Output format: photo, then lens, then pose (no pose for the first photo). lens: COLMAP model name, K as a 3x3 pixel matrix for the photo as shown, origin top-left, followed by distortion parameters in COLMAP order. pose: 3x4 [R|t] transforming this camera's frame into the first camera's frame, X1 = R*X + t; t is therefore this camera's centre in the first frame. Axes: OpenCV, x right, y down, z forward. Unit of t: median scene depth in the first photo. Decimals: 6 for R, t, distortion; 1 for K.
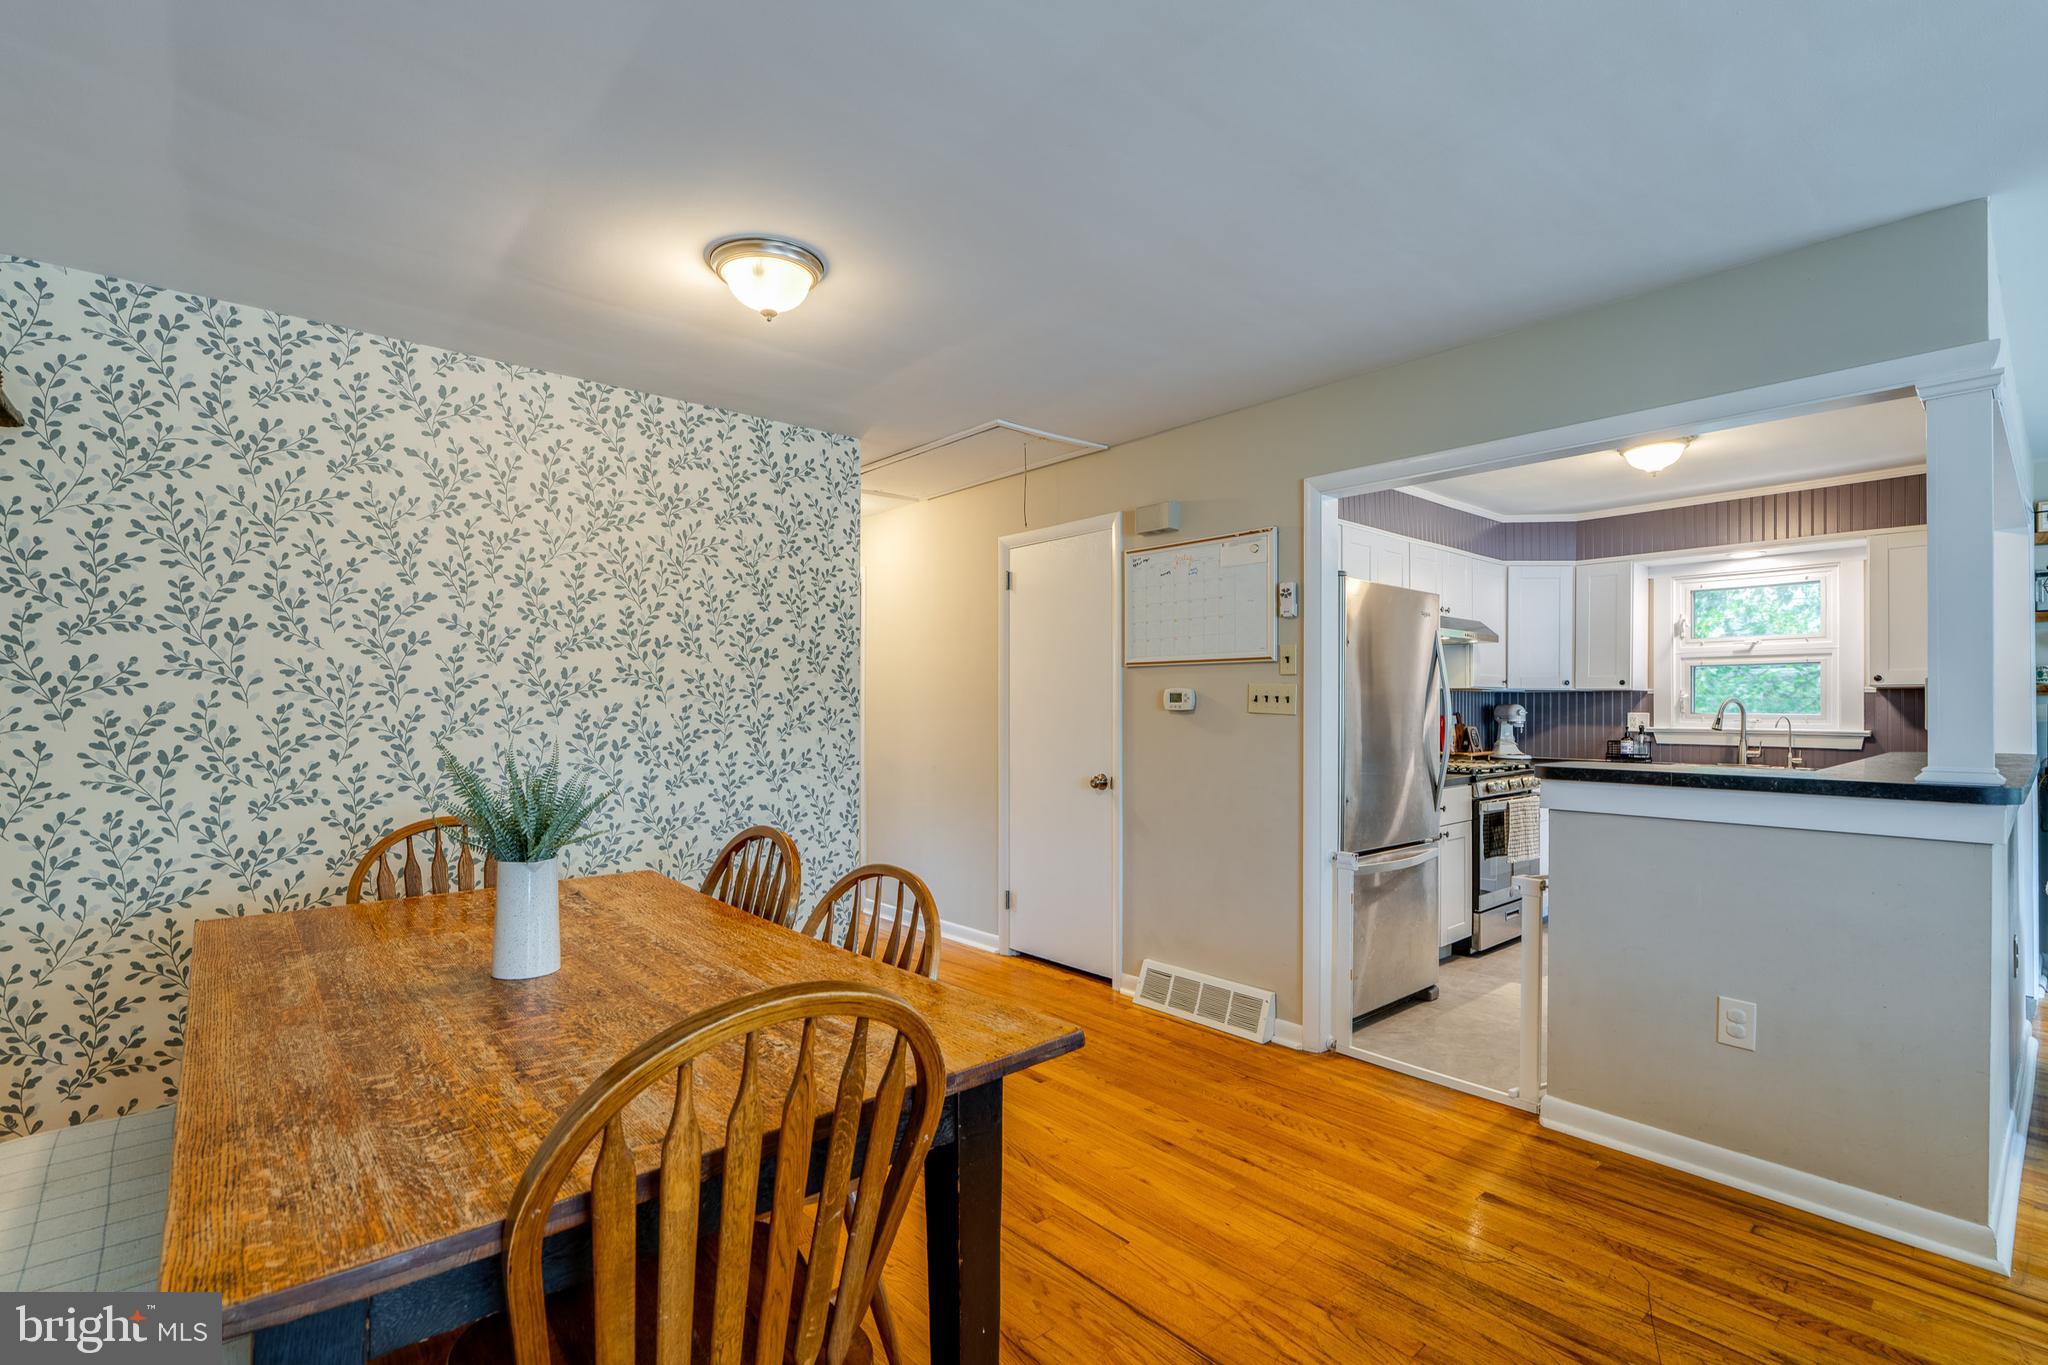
lens RADIAL K [[929.5, 0, 1029.8], [0, 929.5, 695.1], [0, 0, 1]] dist [-0.005073, 0.000374]
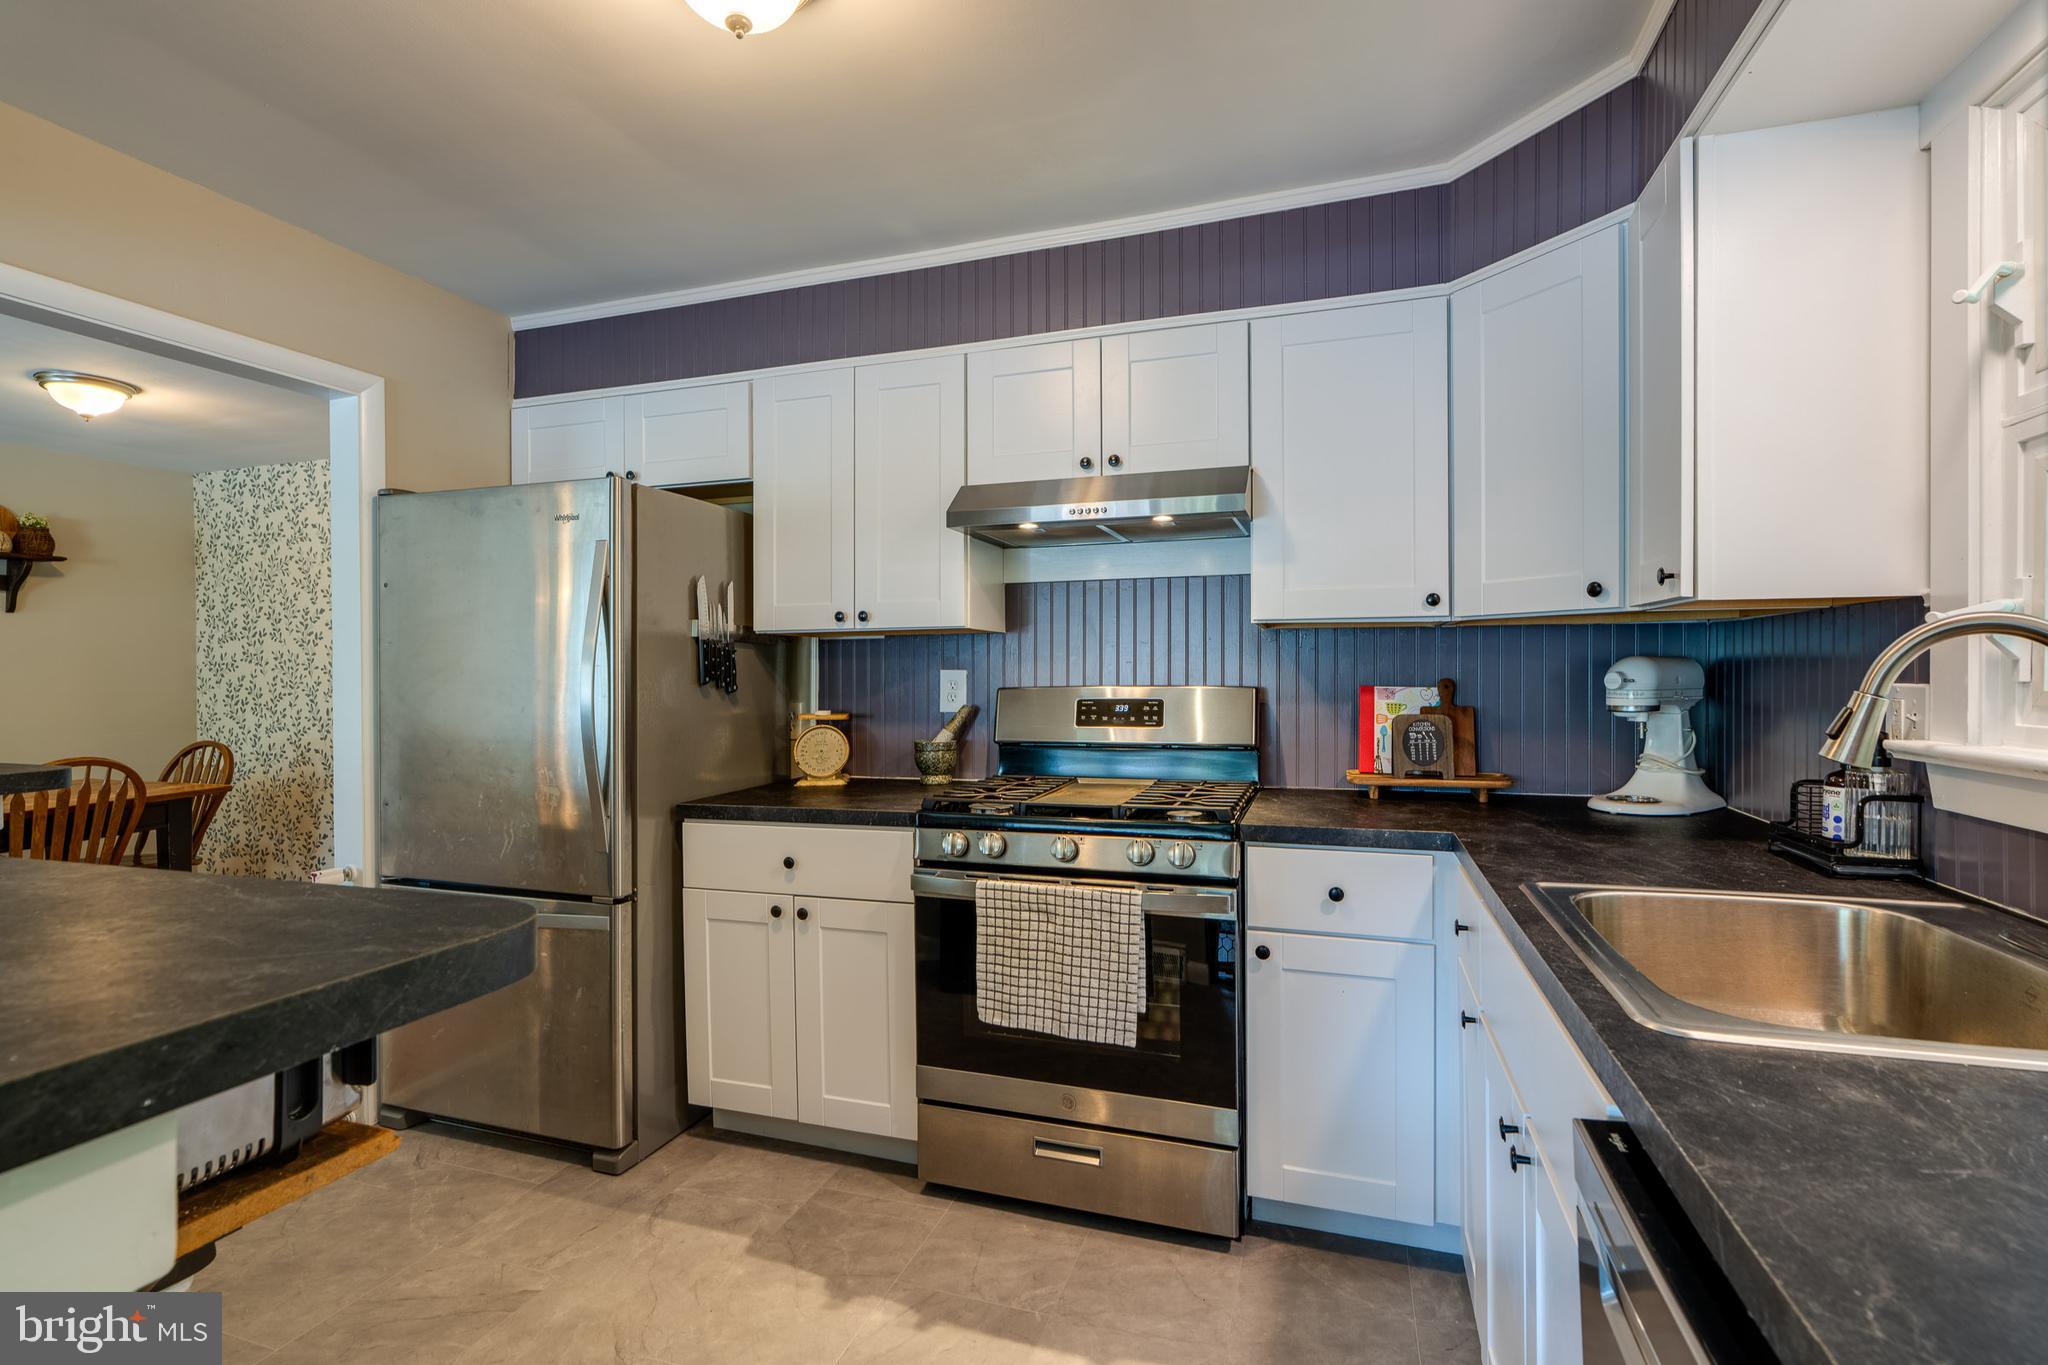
lens RADIAL K [[929.5, 0, 1034.8], [0, 929.5, 675.5], [0, 0, 1]] dist [-0.005073, 0.000374]
pose [[0.508633, -0.001812, -0.860982, 1.300231], [0.018067, 0.999800, 0.008569, 0.017269], [0.860794, -0.019914, 0.508564, 1.135155]]
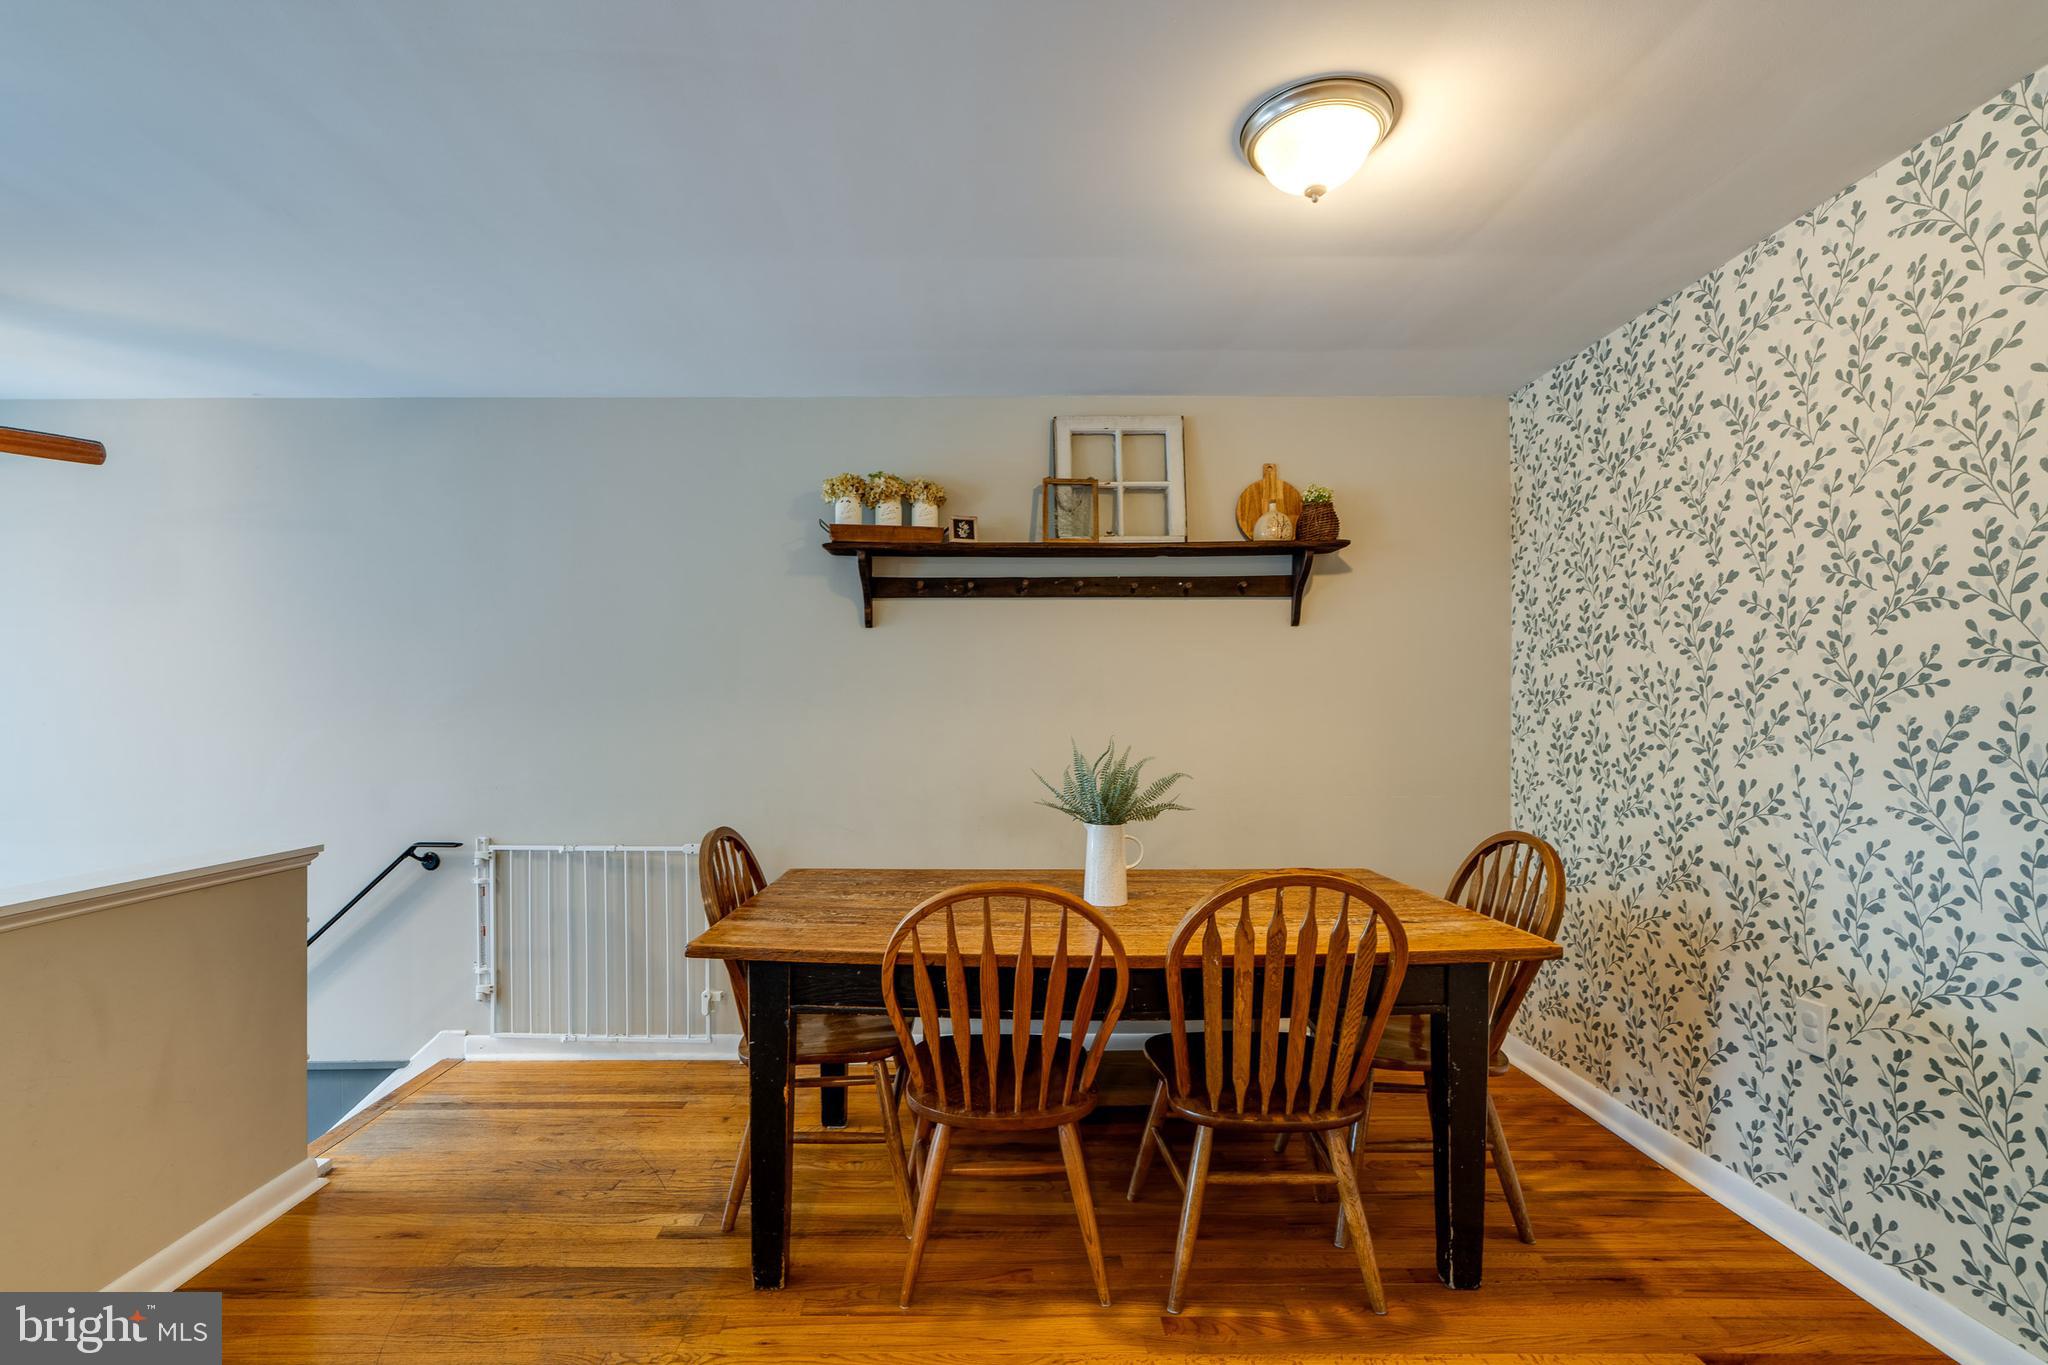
lens RADIAL K [[929.5, 0, 984.4], [0, 929.5, 719.7], [0, 0, 1]] dist [-0.005073, 0.000374]
pose [[-0.666879, -0.000275, -0.745166, 0.335137], [0.006458, 0.999960, -0.006148, 0.016490], [0.745138, -0.008912, -0.666851, 0.951584]]
